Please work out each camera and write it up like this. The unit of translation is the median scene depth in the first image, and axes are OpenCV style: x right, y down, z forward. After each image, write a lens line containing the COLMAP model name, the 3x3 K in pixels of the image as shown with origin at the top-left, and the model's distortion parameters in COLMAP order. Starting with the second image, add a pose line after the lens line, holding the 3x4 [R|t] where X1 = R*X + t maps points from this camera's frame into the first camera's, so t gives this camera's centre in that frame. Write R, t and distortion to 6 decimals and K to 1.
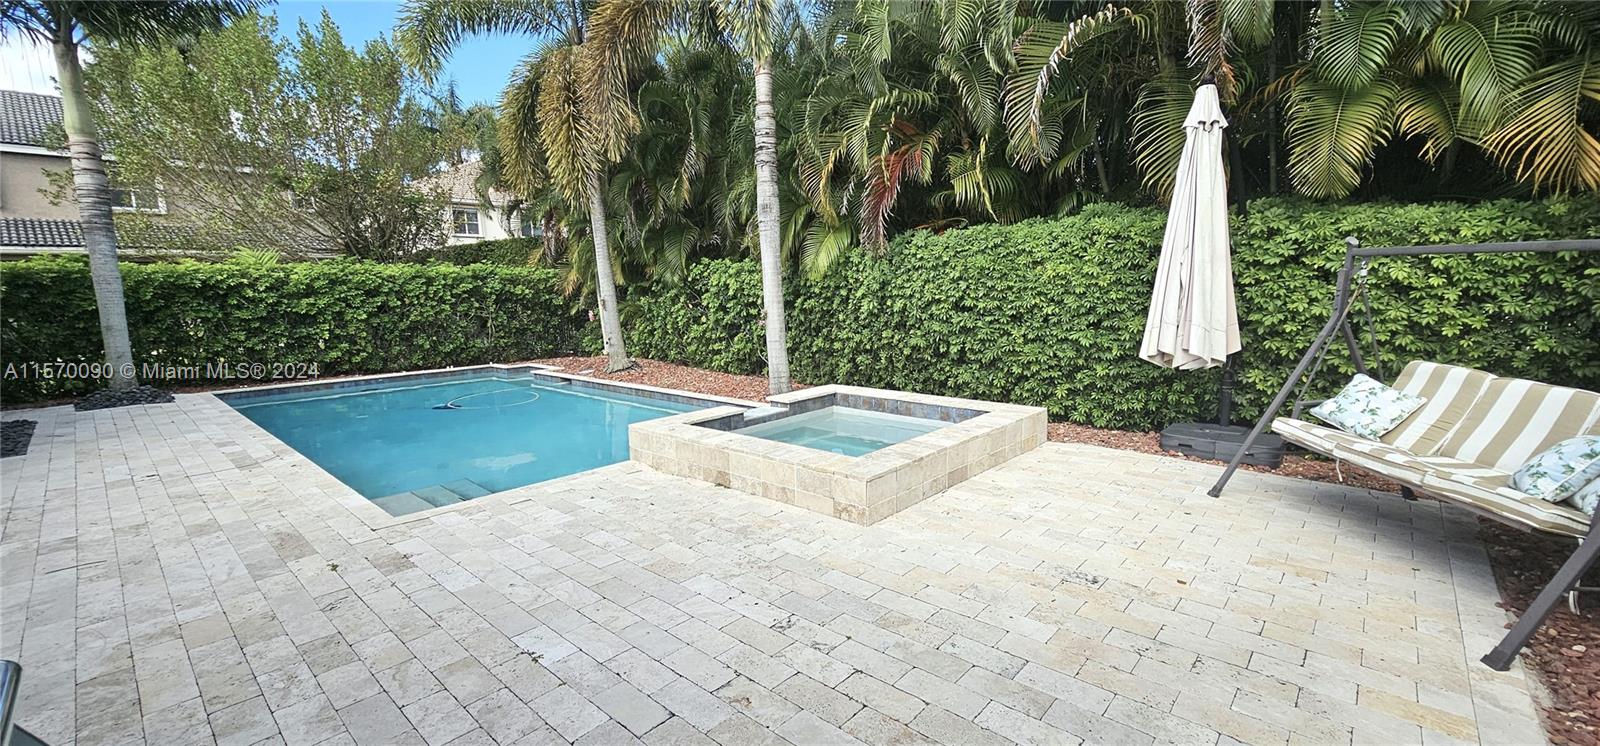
lens RADIAL K [[656.2, 0, 796.0], [0, 656.2, 386.2], [0, 0, 1]] dist [0.001045, -0.000070]
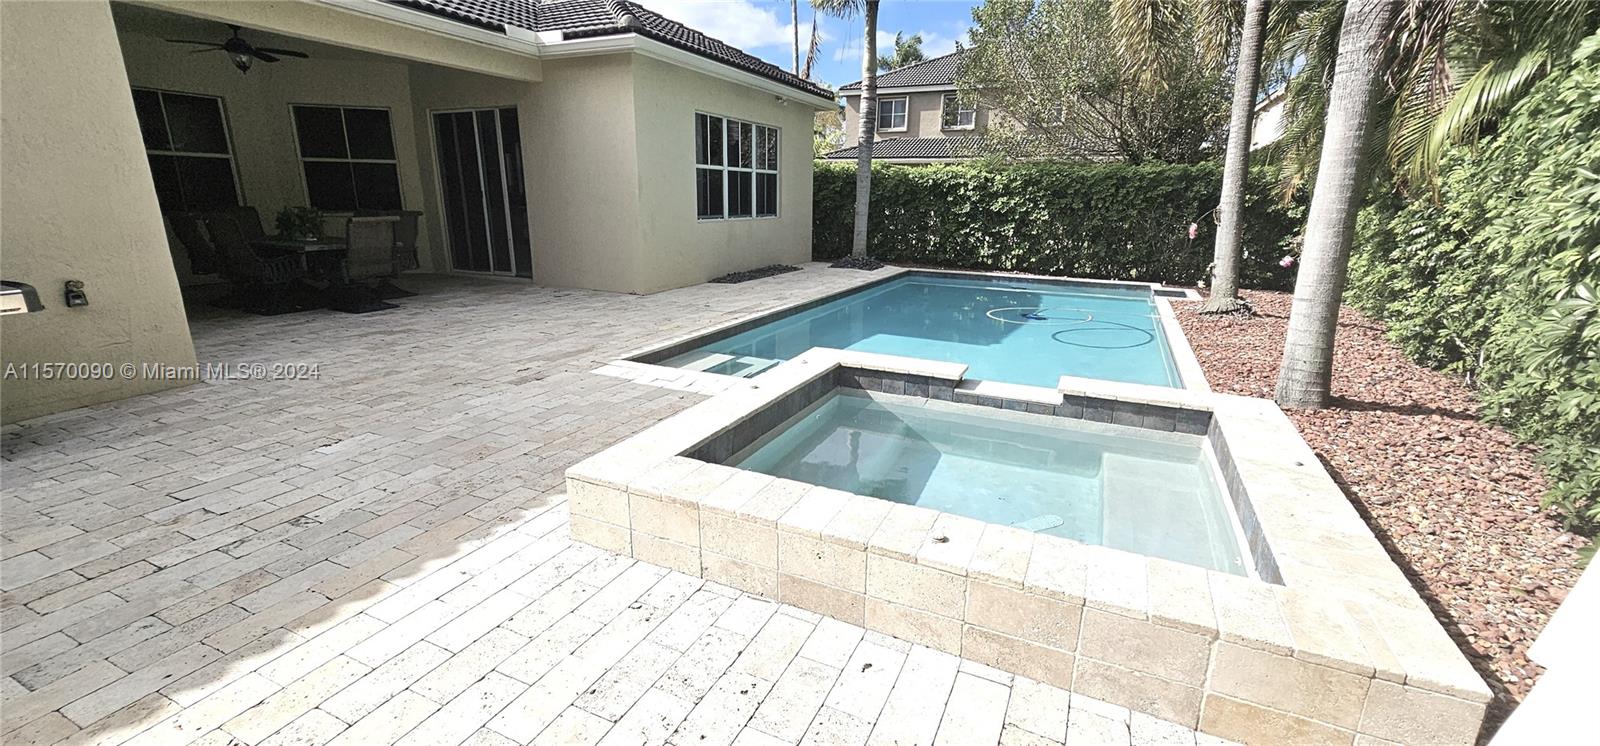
lens RADIAL K [[656.2, 0, 796.0], [0, 656.2, 386.2], [0, 0, 1]] dist [0.001045, -0.000070]
pose [[0.284574, 0.288069, -0.914349, 0.821208], [-0.163804, 0.954369, 0.249696, -0.156900], [0.944556, 0.078717, 0.318775, 1.087783]]
